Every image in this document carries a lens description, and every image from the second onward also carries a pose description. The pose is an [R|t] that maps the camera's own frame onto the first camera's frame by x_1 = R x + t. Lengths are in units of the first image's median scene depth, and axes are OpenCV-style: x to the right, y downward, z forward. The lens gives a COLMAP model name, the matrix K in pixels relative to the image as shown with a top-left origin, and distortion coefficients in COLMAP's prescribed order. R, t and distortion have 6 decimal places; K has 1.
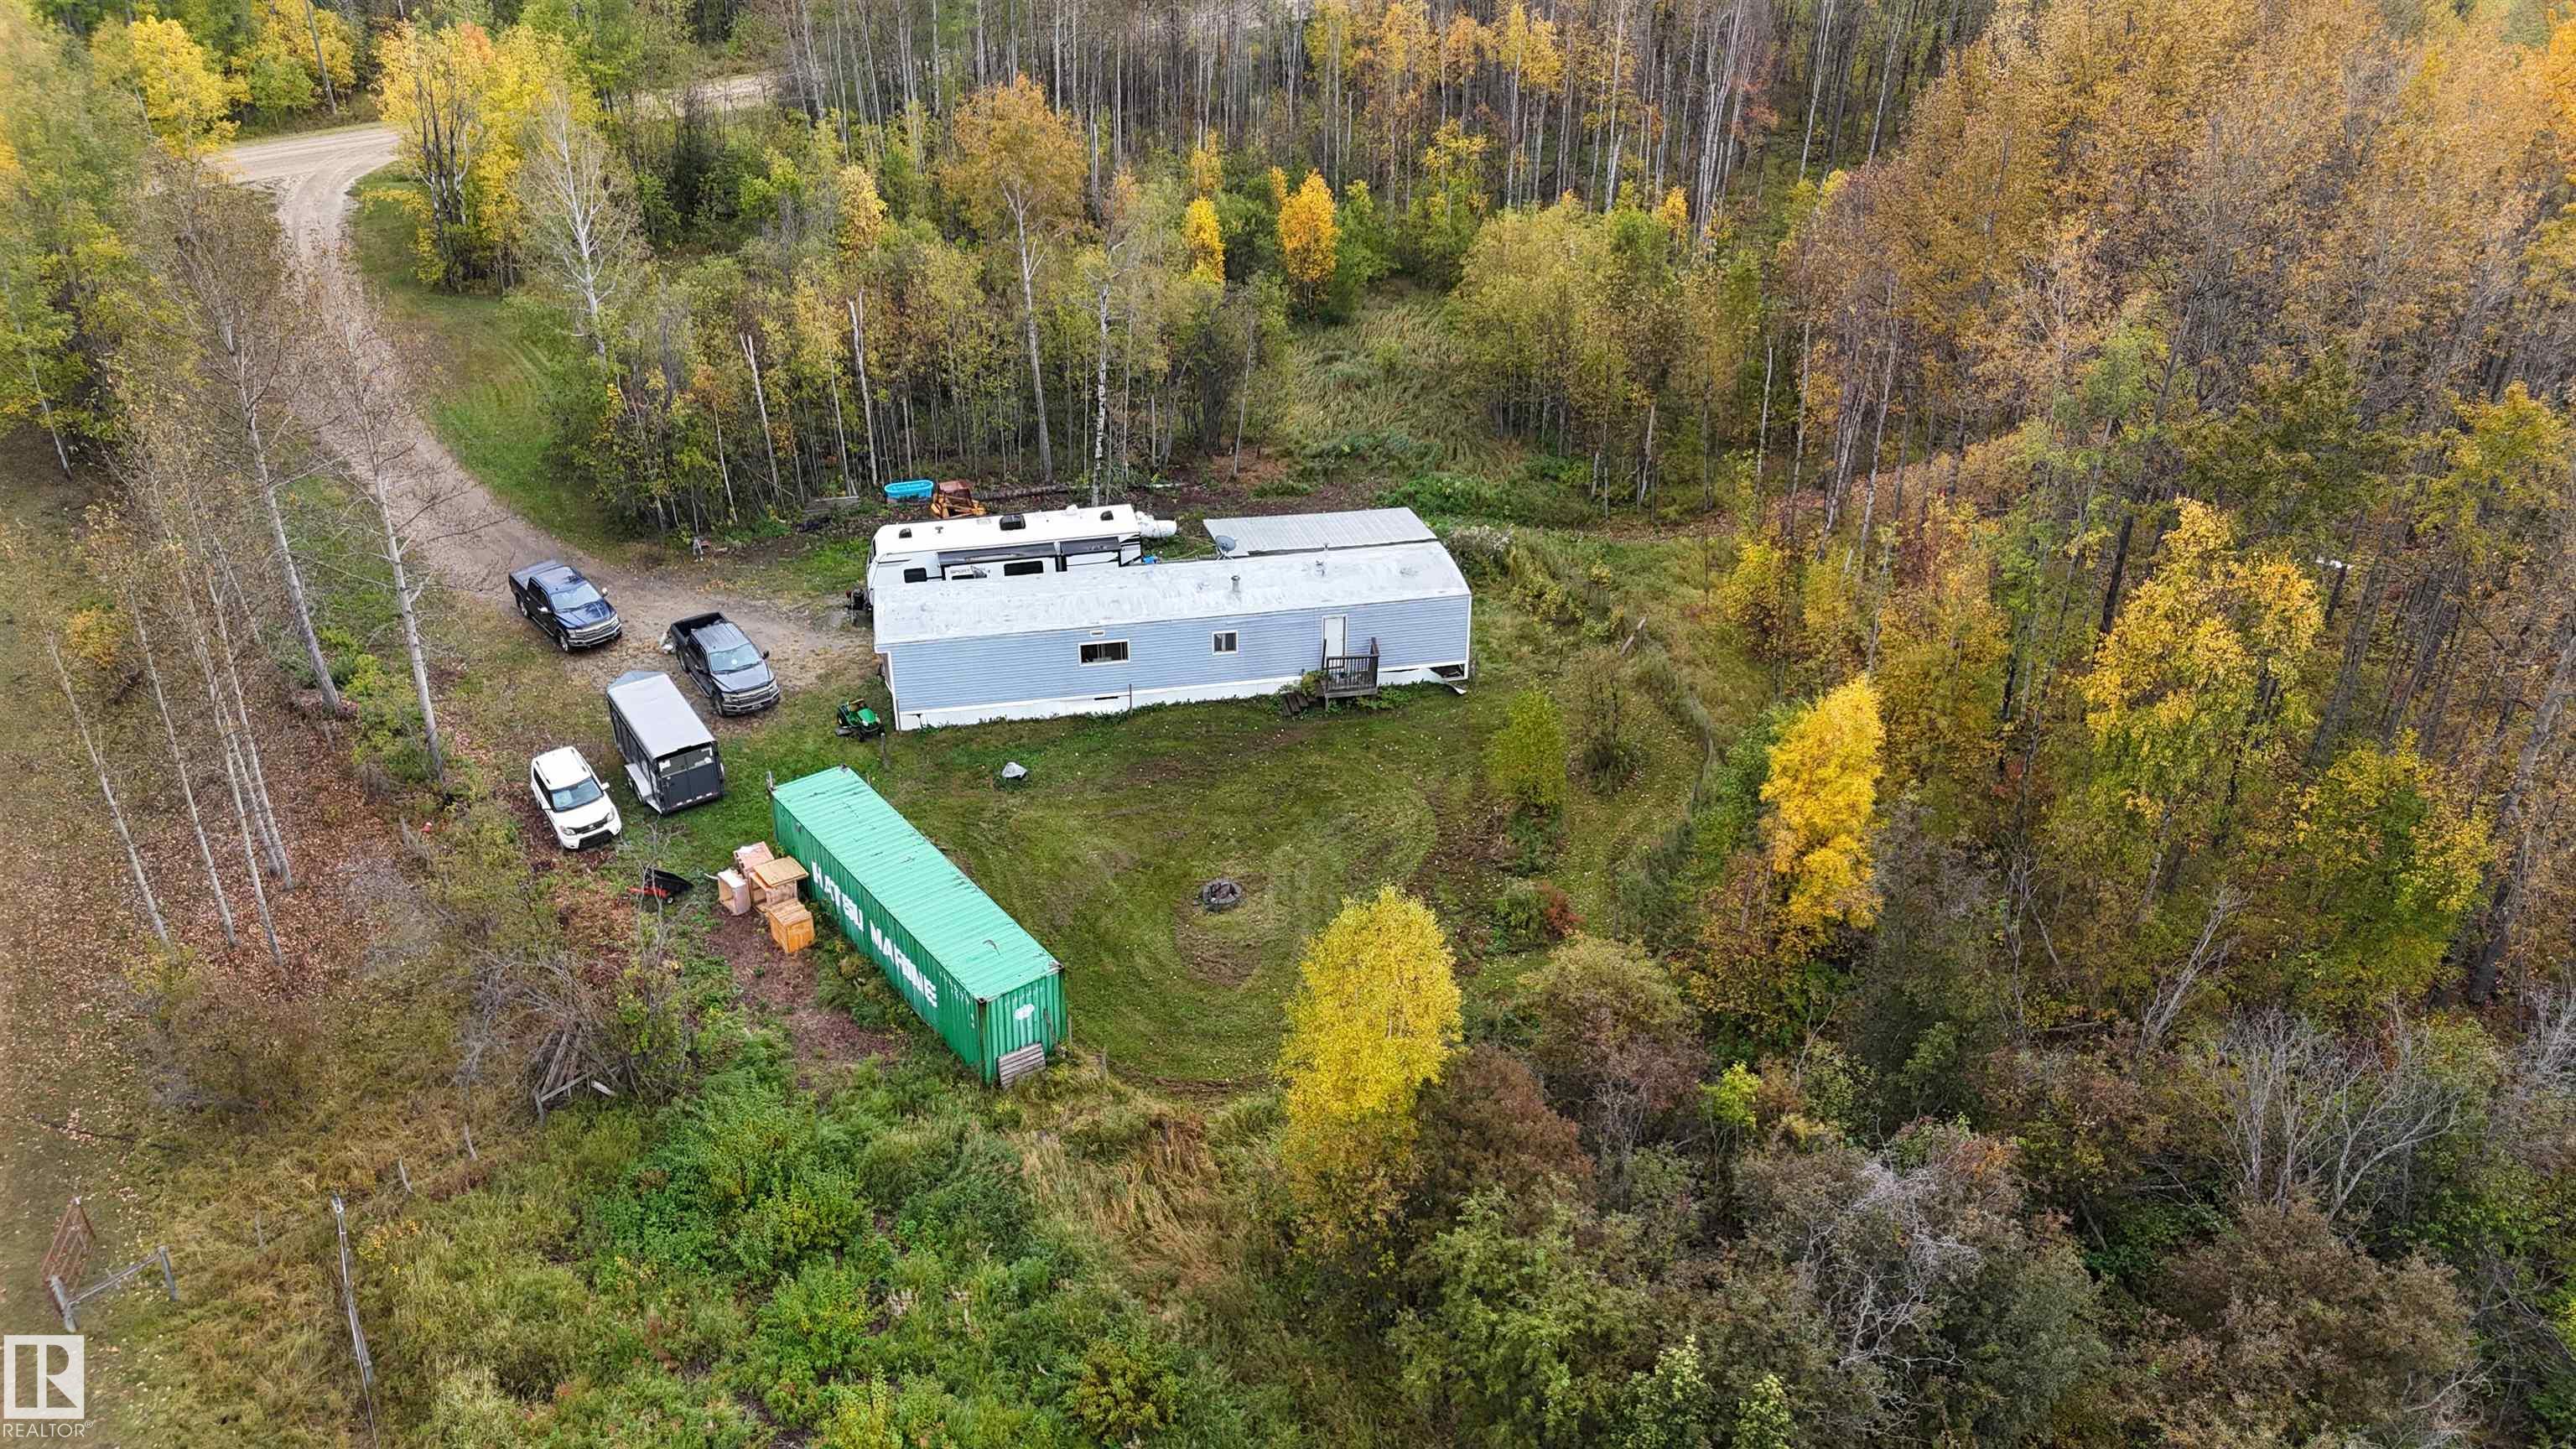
lens RADIAL K [[1900.1, 0, 1297.2], [0, 1900.1, 719.8], [0, 0, 1]] dist [0.073617, -0.076750]
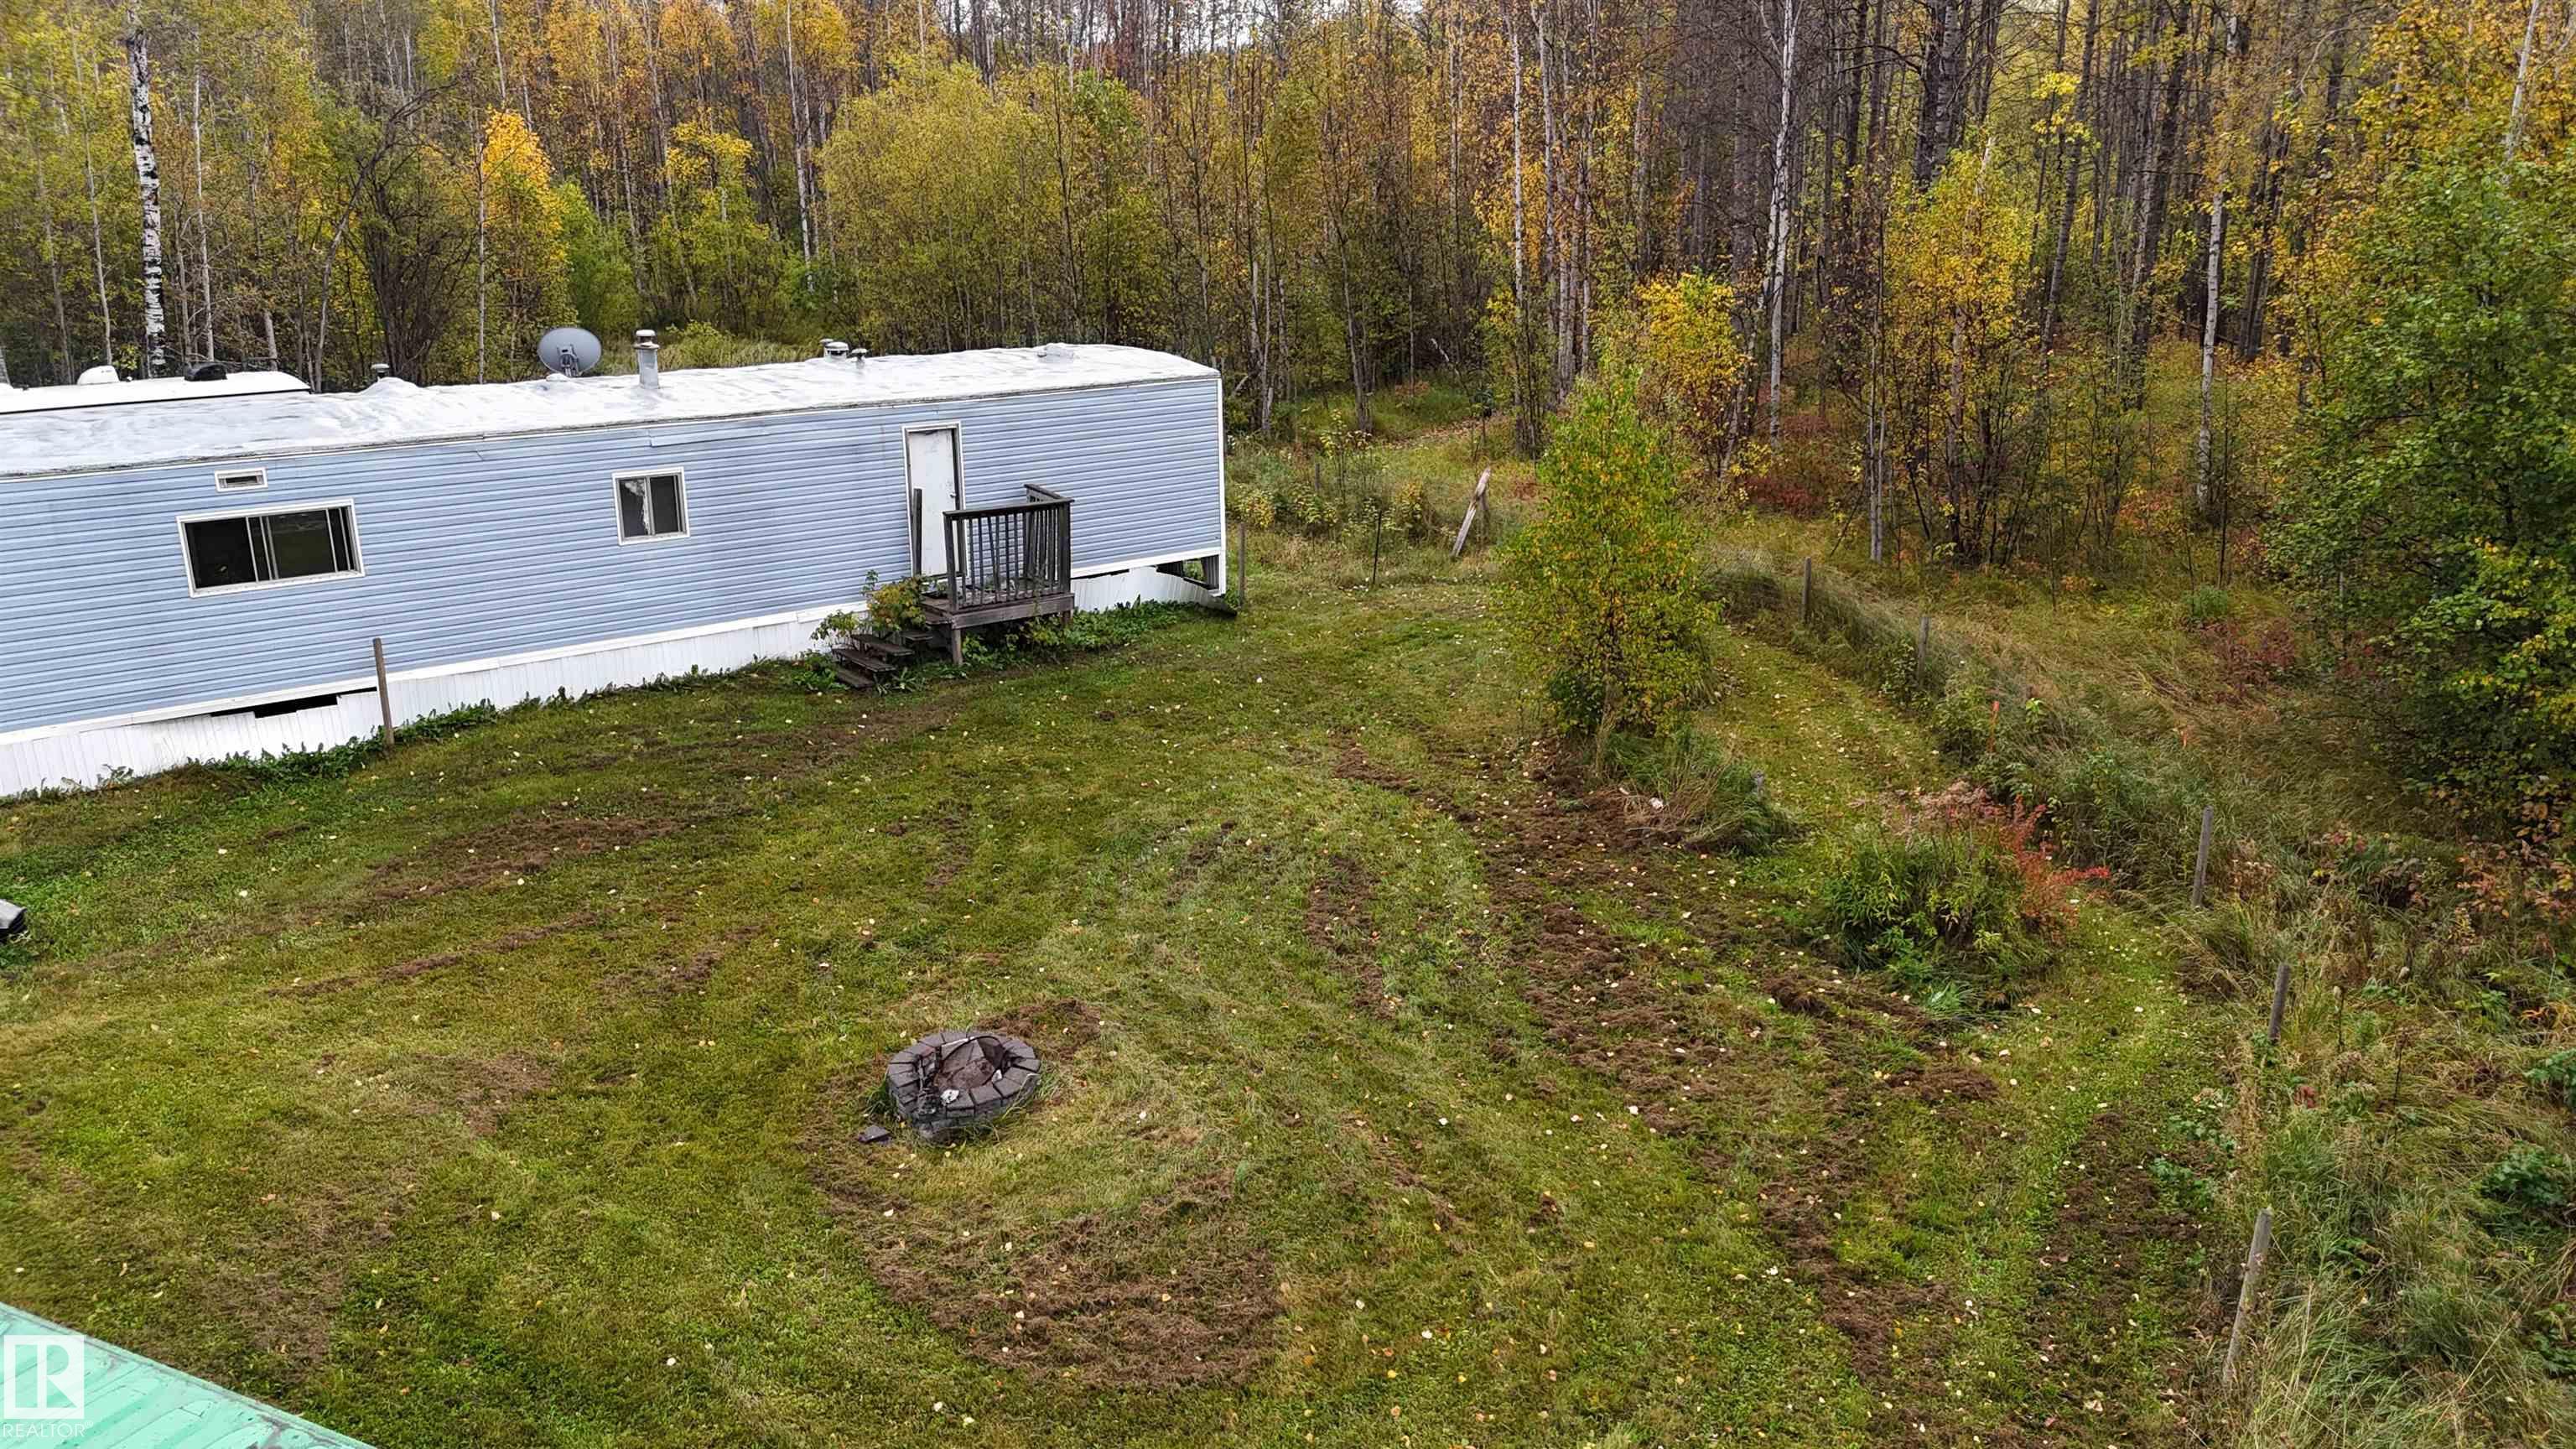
lens RADIAL K [[1900.1, 0, 1286.3], [0, 1900.1, 735.1], [0, 0, 1]] dist [0.073617, -0.076750]
pose [[0.888876, -0.140702, 0.436007, -0.093858], [0.234916, 0.957020, -0.170082, 0.088321], [-0.393336, 0.253607, 0.883725, 0.641593]]
